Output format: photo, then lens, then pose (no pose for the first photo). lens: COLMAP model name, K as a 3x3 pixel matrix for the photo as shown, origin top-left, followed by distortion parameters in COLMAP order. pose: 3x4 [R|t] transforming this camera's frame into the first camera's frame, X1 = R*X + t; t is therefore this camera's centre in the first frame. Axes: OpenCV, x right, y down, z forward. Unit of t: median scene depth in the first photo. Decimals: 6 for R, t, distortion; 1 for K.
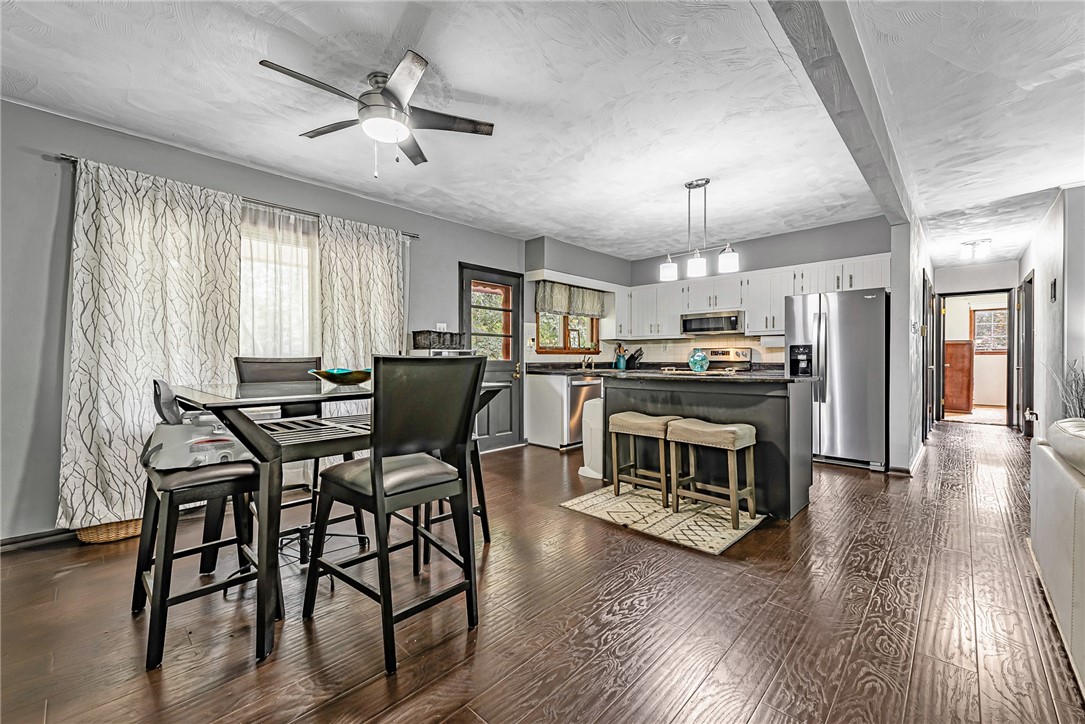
lens RADIAL K [[446.8, 0, 542.5], [0, 446.8, 362.0], [0, 0, 1]] dist [0.018772, 0.000011]
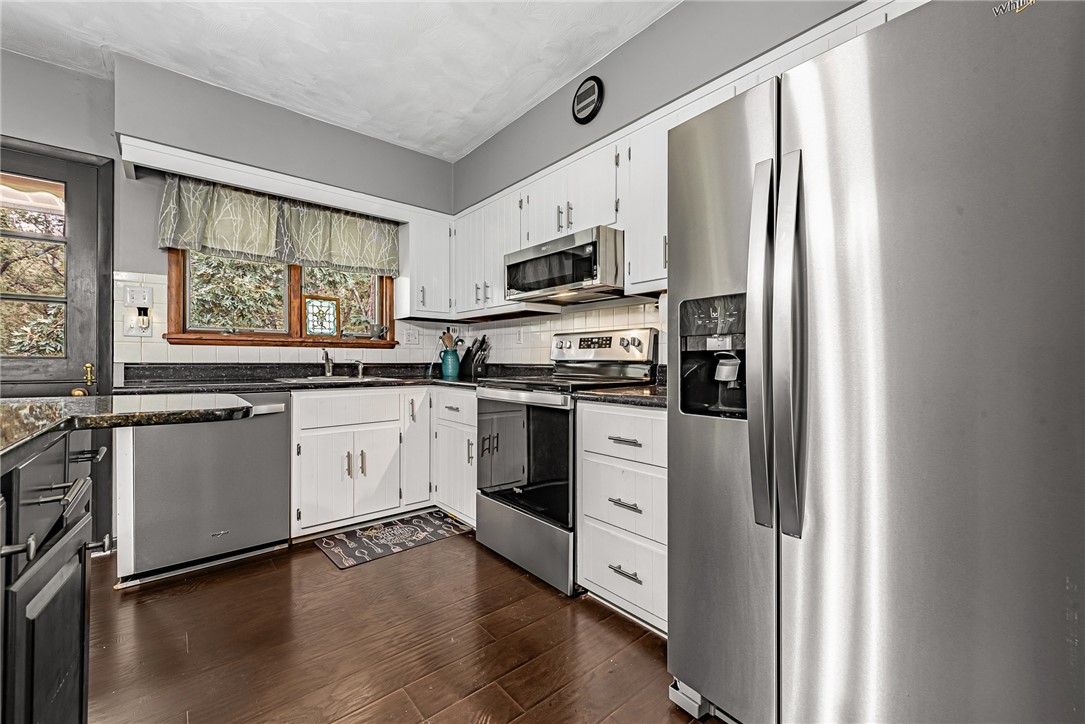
lens RADIAL K [[446.8, 0, 542.5], [0, 446.8, 362.0], [0, 0, 1]] dist [0.018772, 0.000011]
pose [[0.991722, 0.002937, -0.128371, 0.386044], [-0.003639, 0.999980, -0.005238, 0.001262], [0.128353, 0.005662, 0.991712, 0.551999]]
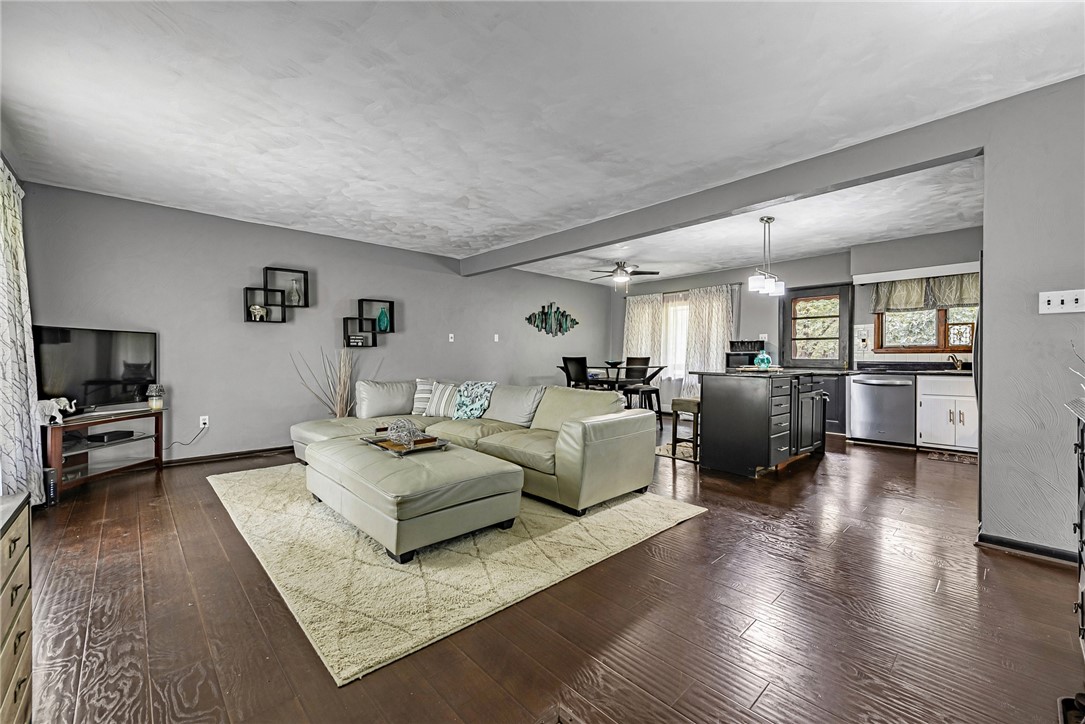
lens RADIAL K [[446.8, 0, 542.5], [0, 446.8, 362.0], [0, 0, 1]] dist [0.018772, 0.000011]
pose [[-0.076421, 0.009742, -0.997028, 1.005026], [-0.005543, 0.999933, 0.010195, -0.004132], [0.997060, 0.006306, -0.076362, 0.289955]]
